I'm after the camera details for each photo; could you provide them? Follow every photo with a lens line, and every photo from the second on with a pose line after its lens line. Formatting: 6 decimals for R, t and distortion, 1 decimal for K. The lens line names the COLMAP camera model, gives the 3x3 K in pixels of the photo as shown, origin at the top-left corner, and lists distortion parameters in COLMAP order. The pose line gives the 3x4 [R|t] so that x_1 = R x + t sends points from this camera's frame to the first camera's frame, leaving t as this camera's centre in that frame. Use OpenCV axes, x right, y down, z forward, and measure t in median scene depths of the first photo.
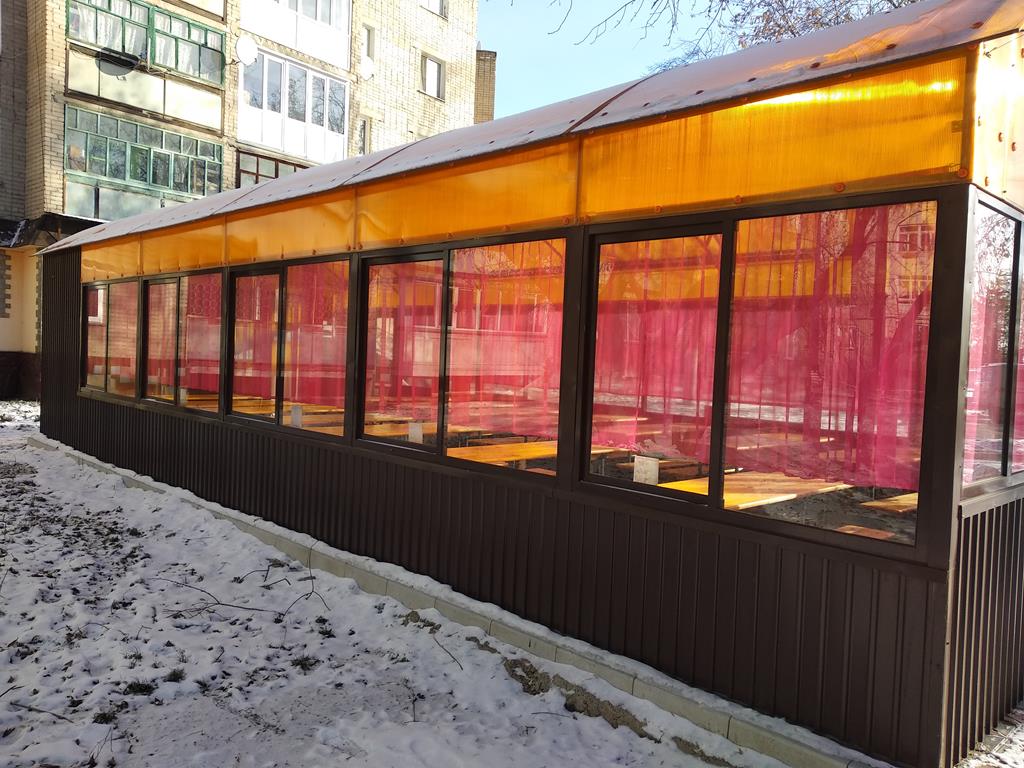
lens RADIAL K [[796.2, 0, 512.4], [0, 796.2, 382.2], [0, 0, 1]] dist [0.002264, -0.004927]
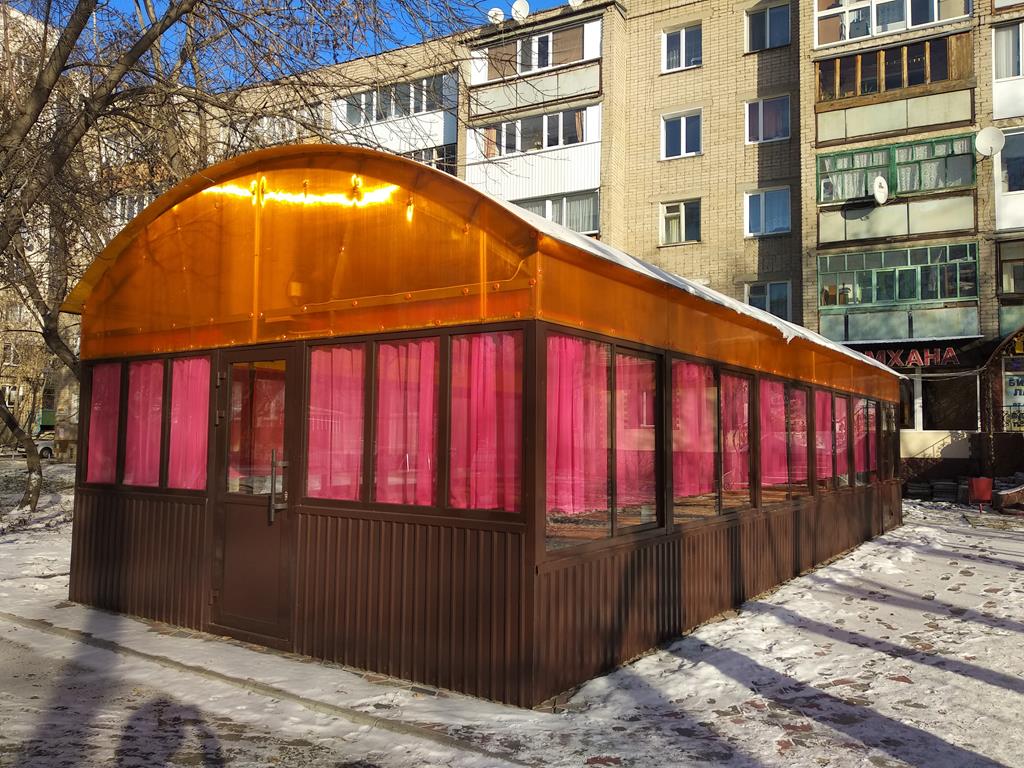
lens RADIAL K [[783.5, 0, 515.5], [0, 783.5, 385.8], [0, 0, 1]] dist [0.056872, -0.072710]
pose [[0.209361, -0.102149, -0.972488, 0.514633], [-0.032599, 0.993247, -0.111348, 0.009213], [0.977295, 0.055014, 0.204617, 0.278328]]
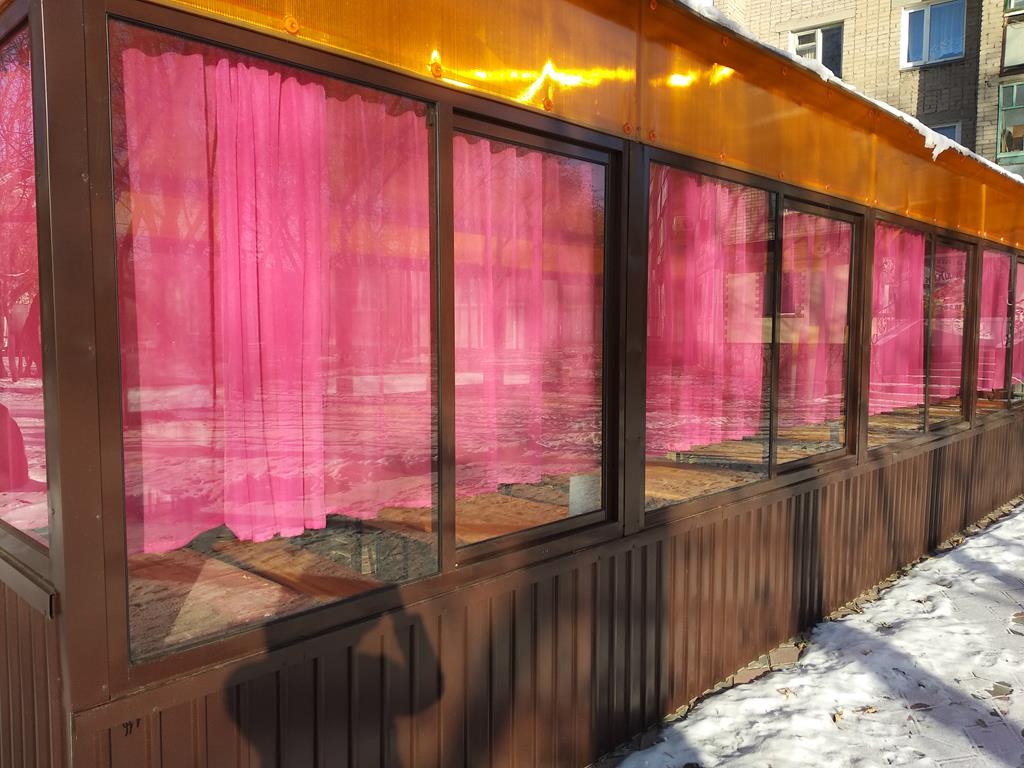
lens RADIAL K [[796.2, 0, 512.4], [0, 796.2, 382.2], [0, 0, 1]] dist [0.002264, -0.004927]
pose [[0.038302, 0.029686, -0.998825, 0.366131], [-0.032760, 0.999059, 0.028436, -0.001782], [0.998729, 0.031633, 0.039239, 0.376767]]
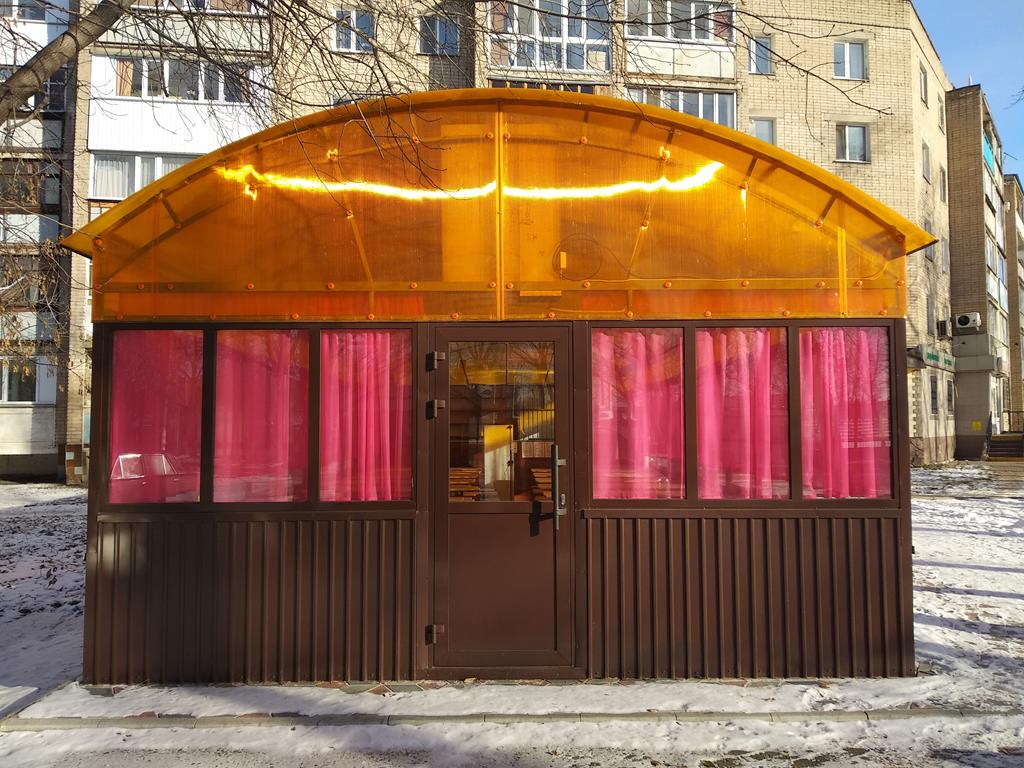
lens RADIAL K [[788.9, 0, 514.9], [0, 788.9, 383.7], [0, 0, 1]] dist [0.035189, -0.044024]
pose [[0.727246, -0.081849, -0.681479, 0.368367], [0.012607, 0.994290, -0.105965, 0.009639], [0.686261, 0.068471, 0.724126, 0.056112]]
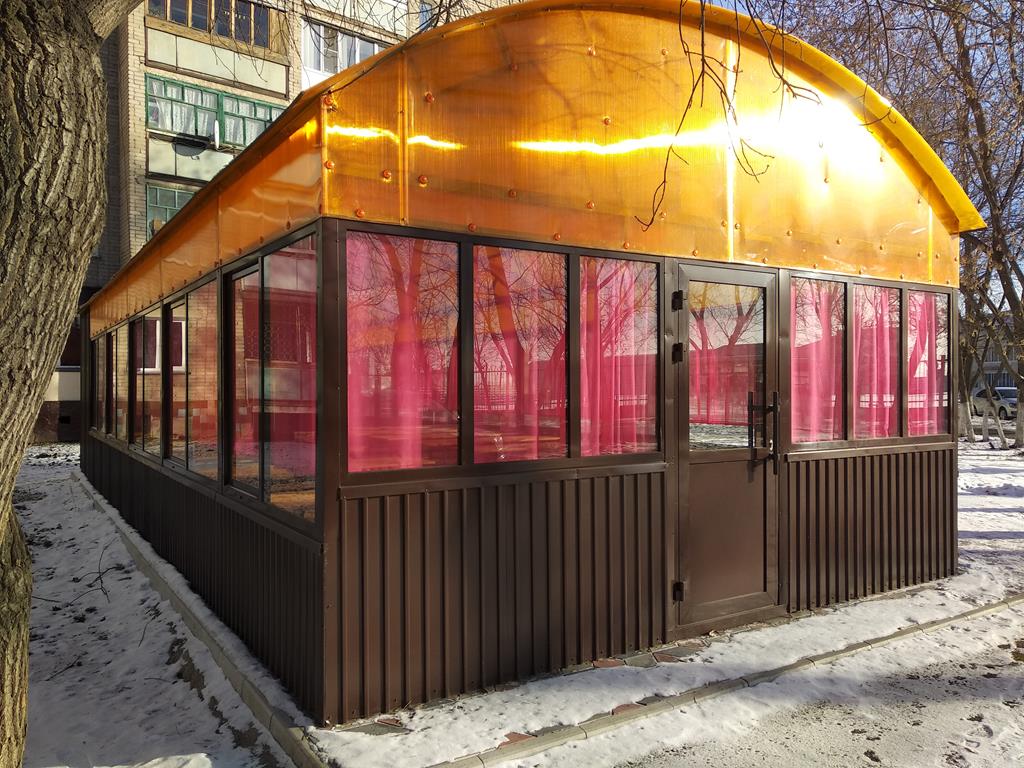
lens RADIAL K [[783.5, 0, 515.5], [0, 783.5, 385.8], [0, 0, 1]] dist [0.056872, -0.072710]
pose [[0.980472, -0.042567, -0.191995, 0.168586], [0.035611, 0.998583, -0.039537, 0.007782], [0.193406, 0.031928, 0.980599, -0.017895]]
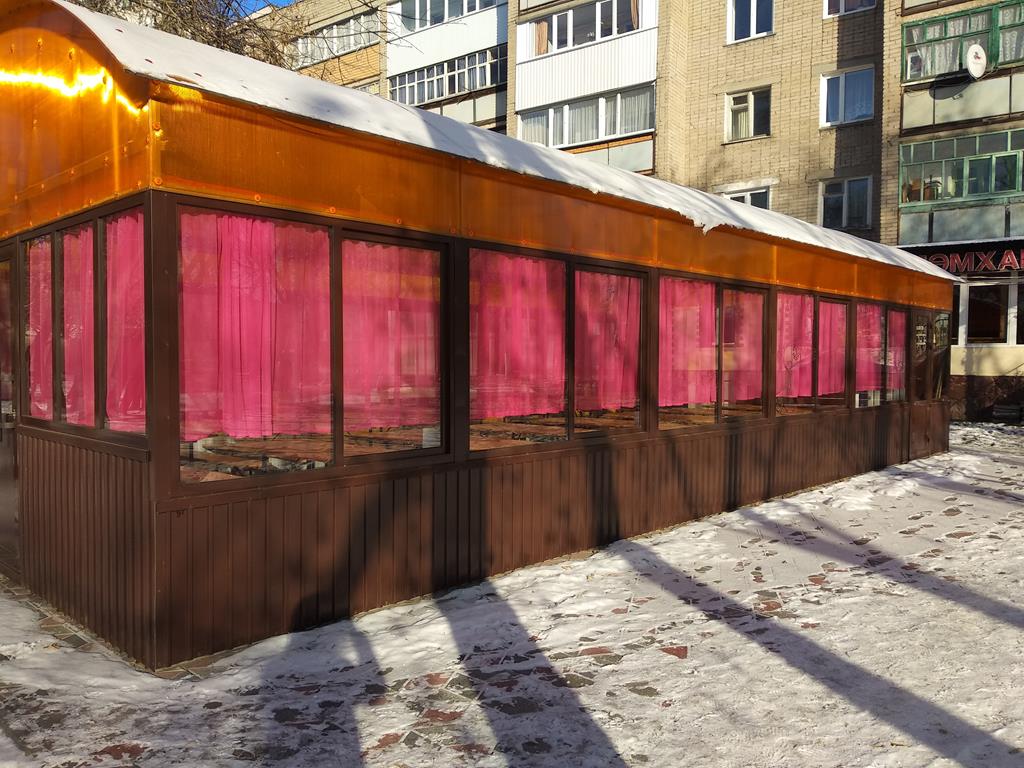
lens RADIAL K [[788.9, 0, 514.9], [0, 788.9, 383.7], [0, 0, 1]] dist [0.035189, -0.044024]
pose [[0.055218, -0.008771, -0.998436, 0.477073], [-0.033274, 0.999390, -0.010619, 0.007222], [0.997920, 0.033809, 0.054893, 0.409750]]
